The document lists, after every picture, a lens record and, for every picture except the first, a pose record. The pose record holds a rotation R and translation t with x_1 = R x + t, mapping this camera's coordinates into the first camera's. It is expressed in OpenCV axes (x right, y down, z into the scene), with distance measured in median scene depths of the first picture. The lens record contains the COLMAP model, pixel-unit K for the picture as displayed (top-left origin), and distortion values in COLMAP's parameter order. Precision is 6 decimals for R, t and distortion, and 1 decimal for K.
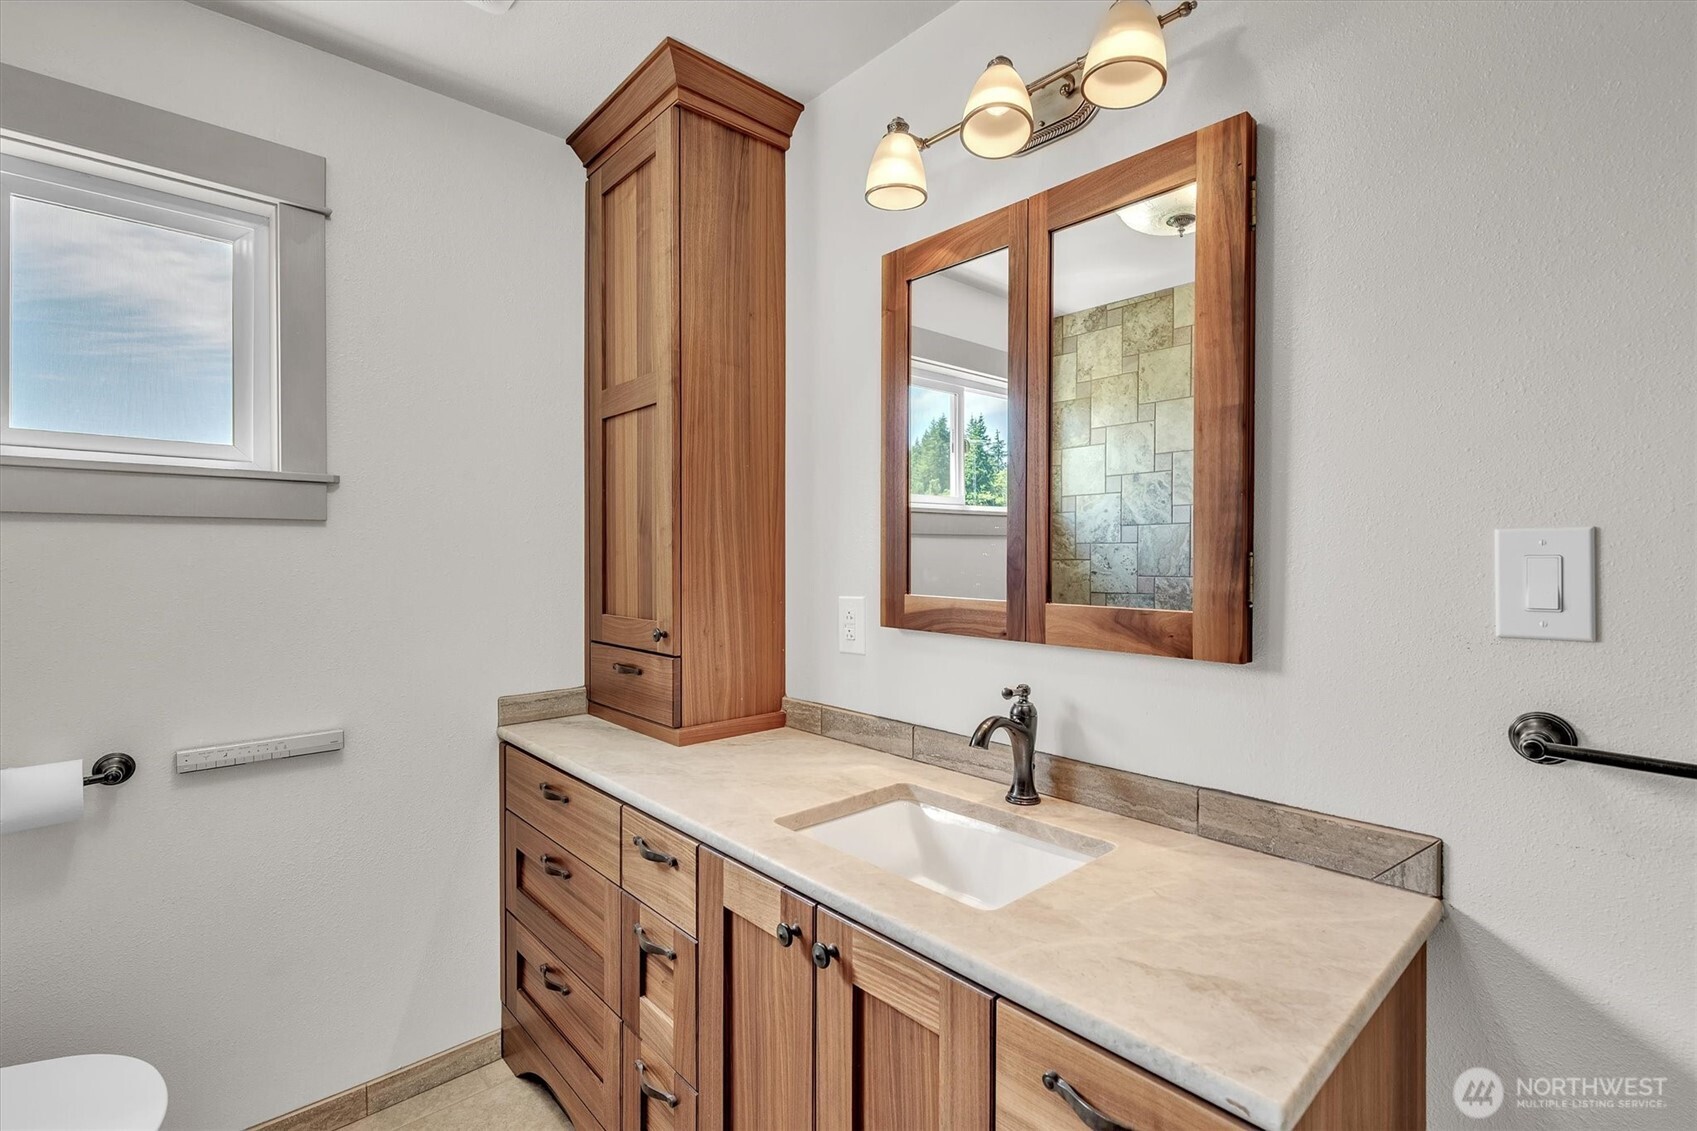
lens RADIAL K [[782.4, 0, 848.3], [0, 782.4, 561.0], [0, 0, 1]] dist [0.005110, 0.001345]
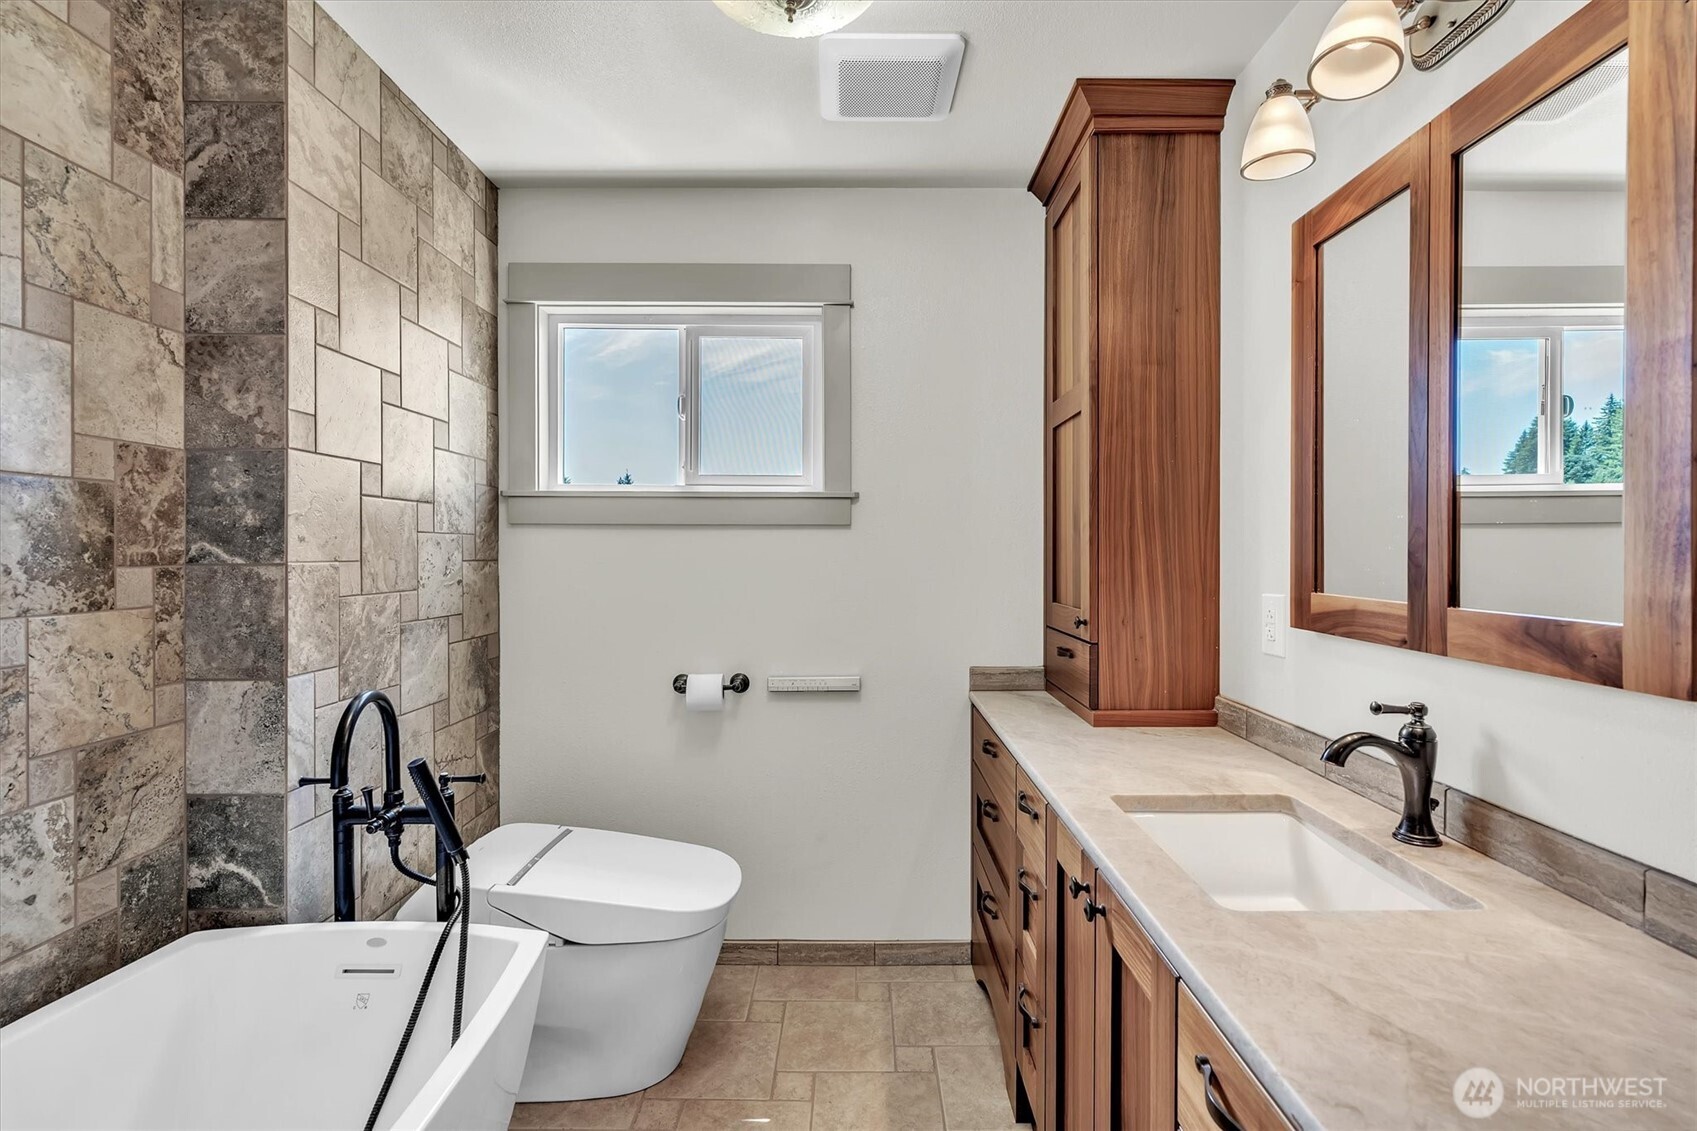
lens RADIAL K [[782.4, 0, 854.9], [0, 782.4, 559.2], [0, 0, 1]] dist [0.005110, 0.001345]
pose [[0.744734, 0.007569, -0.667319, 0.277206], [-0.006002, 0.999971, 0.004643, 0.002630], [0.667335, 0.000548, 0.744758, -0.027083]]
